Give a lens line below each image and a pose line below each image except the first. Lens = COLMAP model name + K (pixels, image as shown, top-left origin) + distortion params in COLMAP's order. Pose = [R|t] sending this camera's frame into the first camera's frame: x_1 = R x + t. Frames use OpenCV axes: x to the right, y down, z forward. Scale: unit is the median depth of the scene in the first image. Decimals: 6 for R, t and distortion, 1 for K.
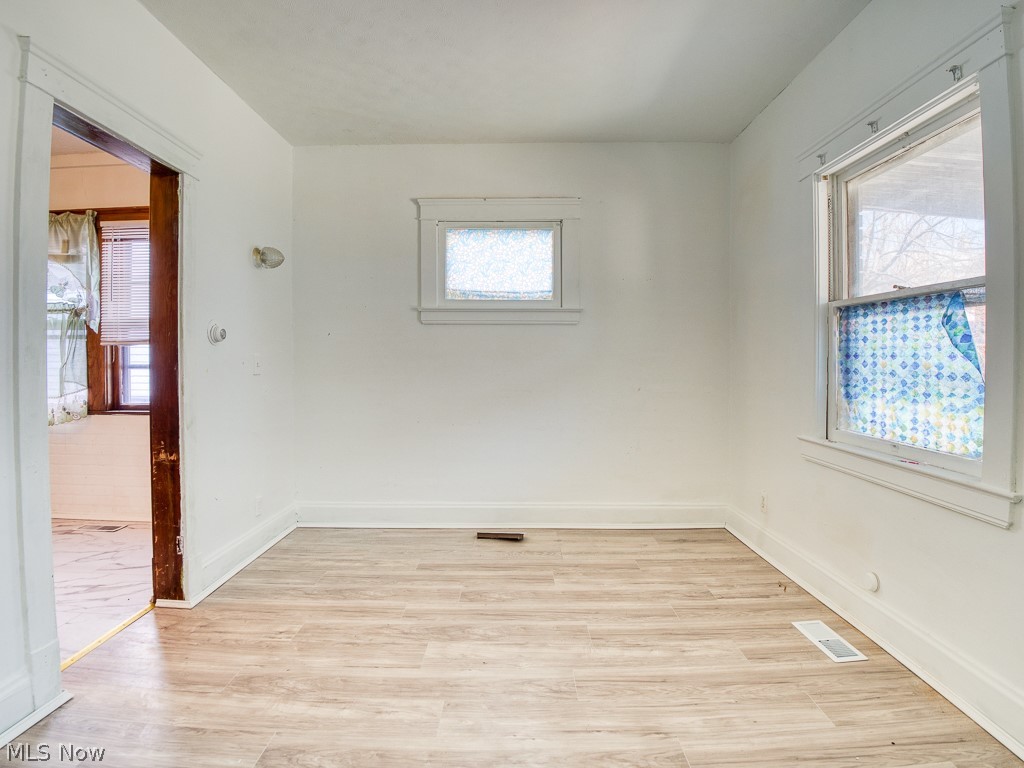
lens RADIAL K [[523.8, 0, 510.2], [0, 523.8, 367.6], [0, 0, 1]] dist [-0.033016, -0.024098]
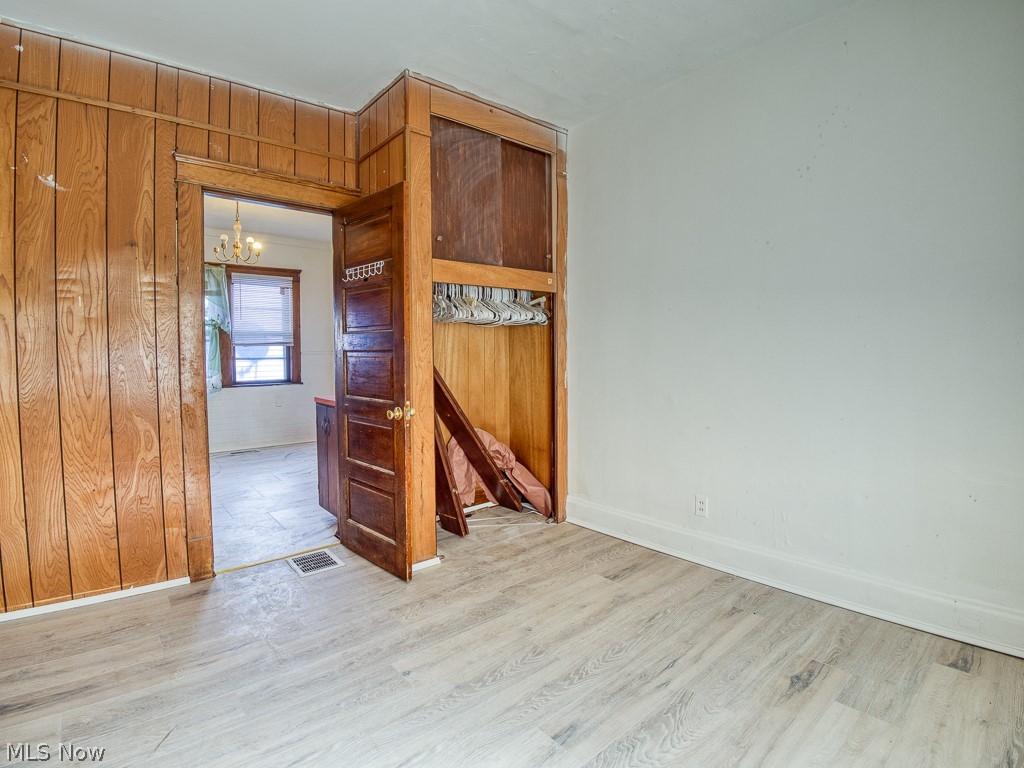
lens RADIAL K [[505.0, 0, 511.0], [0, 505.0, 369.3], [0, 0, 1]] dist [-0.046756, -0.007341]
pose [[0.762252, -0.023838, 0.646842, -1.196198], [0.012441, 0.999677, 0.022180, 0.007107], [-0.647161, -0.008859, 0.762302, -0.871436]]
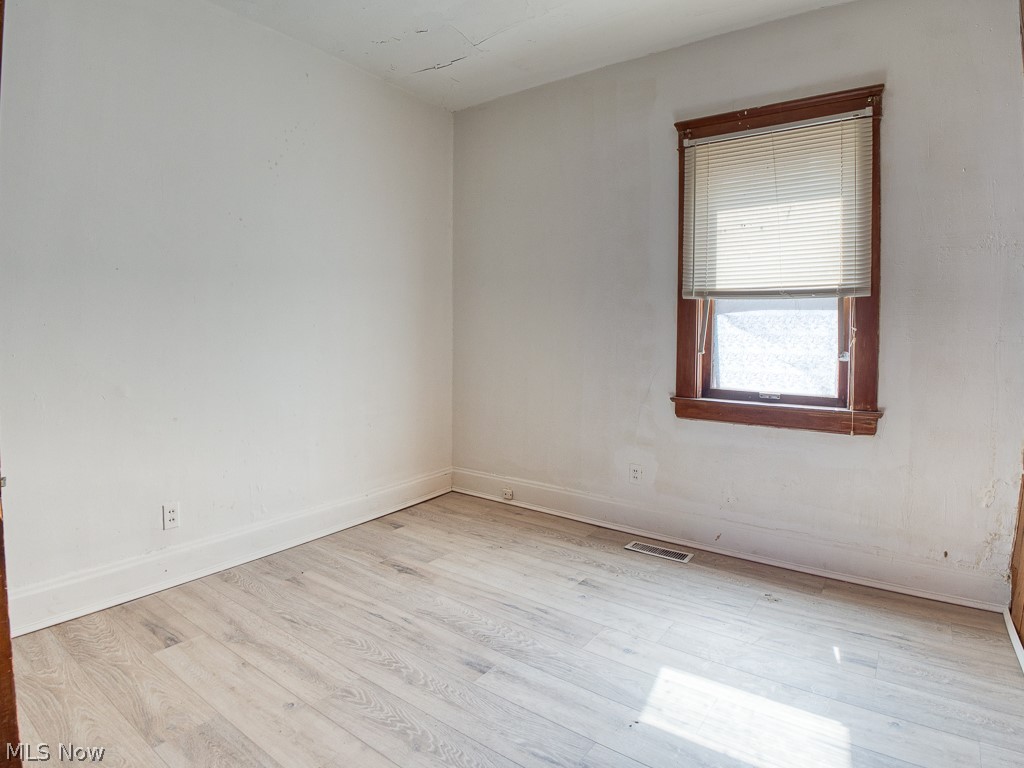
lens RADIAL K [[553.2, 0, 507.8], [0, 553.2, 369.8], [0, 0, 1]] dist [-0.013919, -0.030540]
pose [[-0.800049, -0.039816, 0.598612, -1.227144], [-0.000011, 0.997796, 0.066353, 0.008231], [-0.599935, 0.053079, -0.798286, -0.154900]]
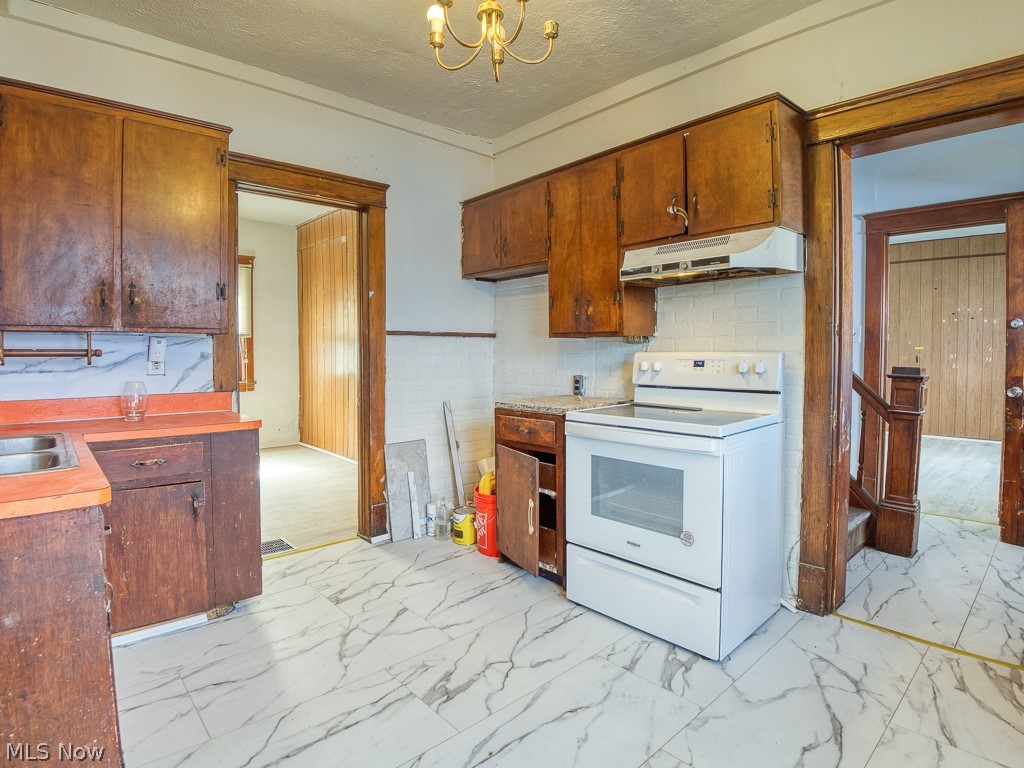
lens RADIAL K [[546.7, 0, 514.8], [0, 546.7, 373.5], [0, 0, 1]] dist [-0.064438, -0.000053]
pose [[-0.736546, 0.028881, -0.675771, -0.625496], [-0.004809, 0.998839, 0.047929, -0.010514], [0.676371, 0.038552, -0.735552, 0.871482]]
